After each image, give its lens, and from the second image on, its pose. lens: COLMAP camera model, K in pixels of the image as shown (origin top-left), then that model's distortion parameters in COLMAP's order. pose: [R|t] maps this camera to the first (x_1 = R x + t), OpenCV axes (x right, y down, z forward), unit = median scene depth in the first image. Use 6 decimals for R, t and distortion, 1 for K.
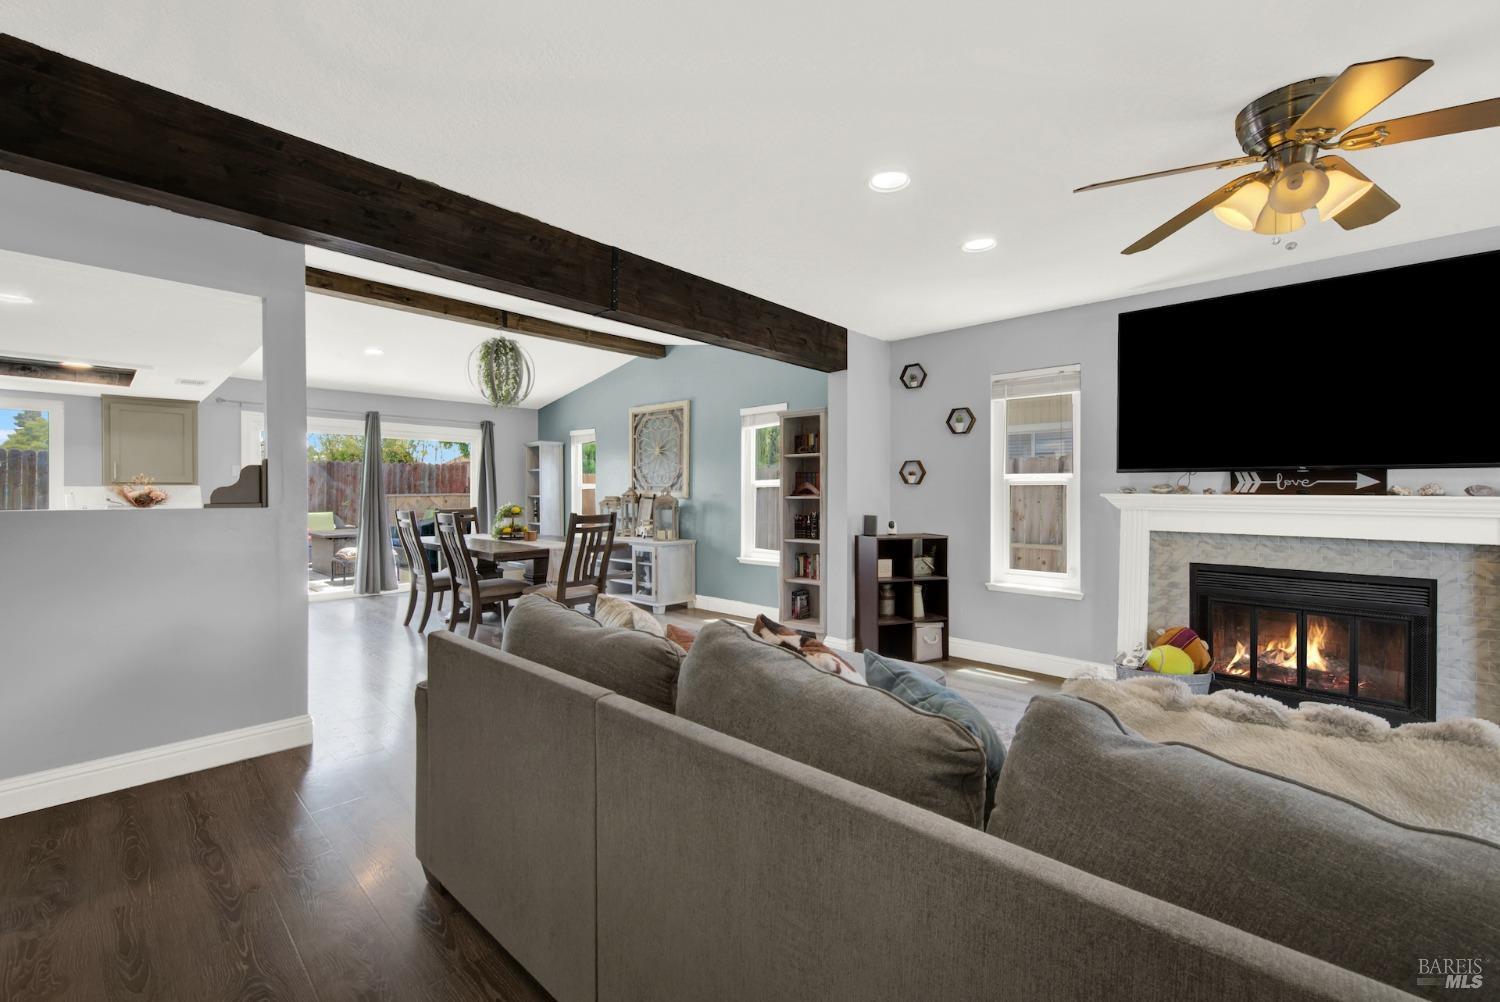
lens RADIAL K [[616.1, 0, 752.6], [0, 616.1, 497.1], [0, 0, 1]] dist [0.003241, -0.000343]
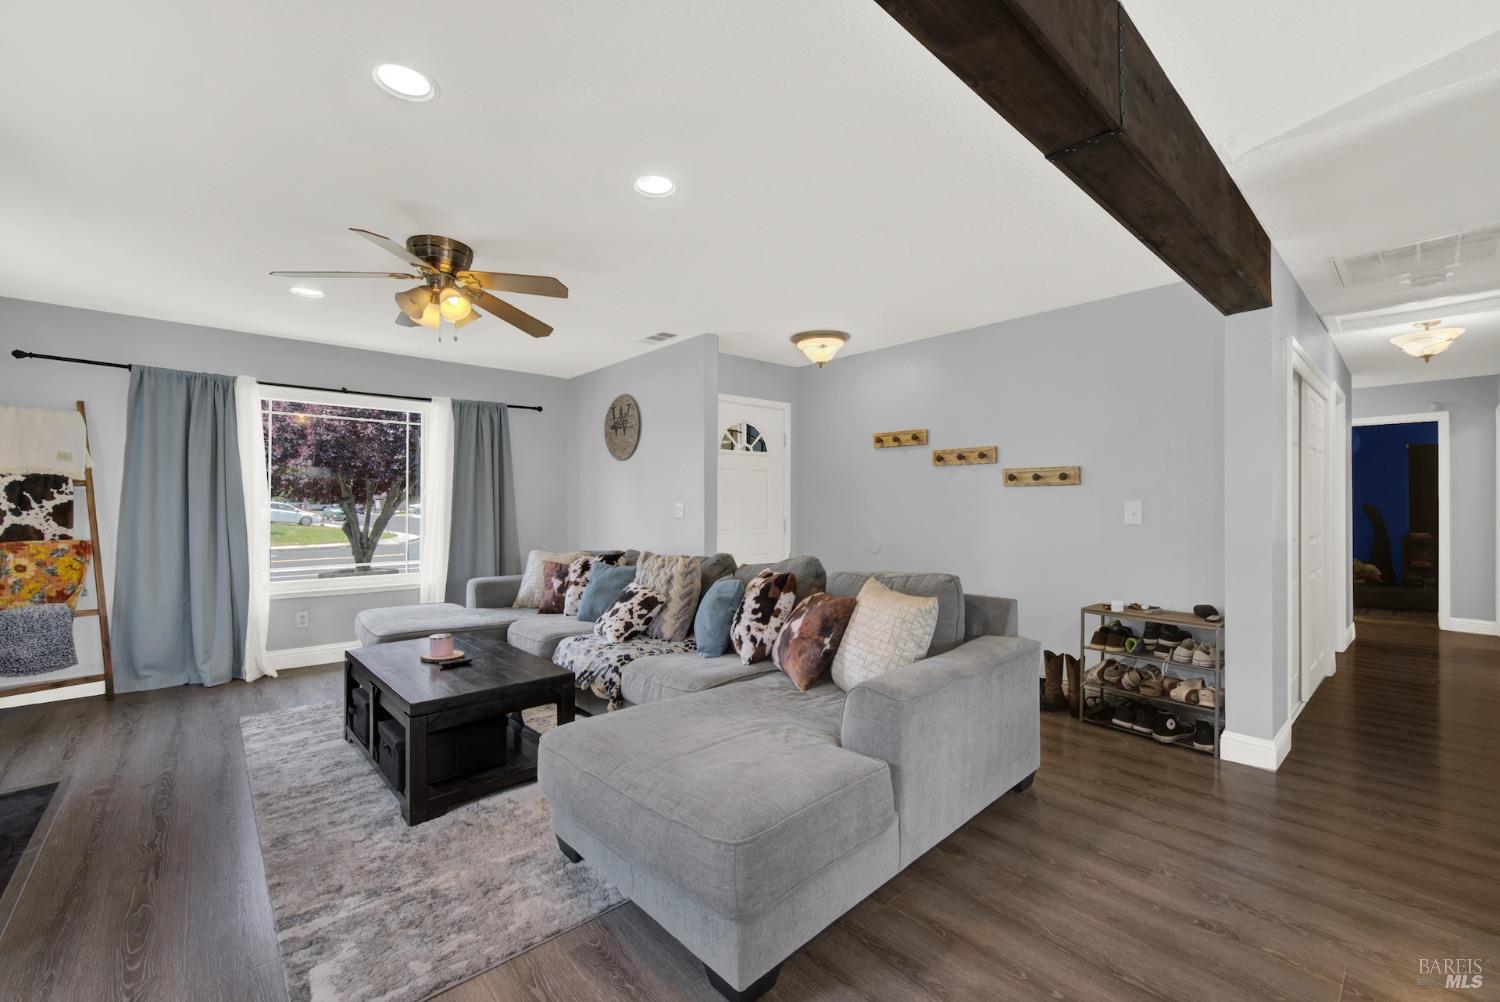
lens RADIAL K [[604.0, 0, 753.9], [0, 604.0, 501.0], [0, 0, 1]] dist [-0.004187, -0.000237]
pose [[-0.996910, -0.002585, 0.078508, -0.005099], [-0.002378, 0.999993, 0.002724, -0.007567], [-0.078515, 0.002529, -0.996910, 1.028781]]
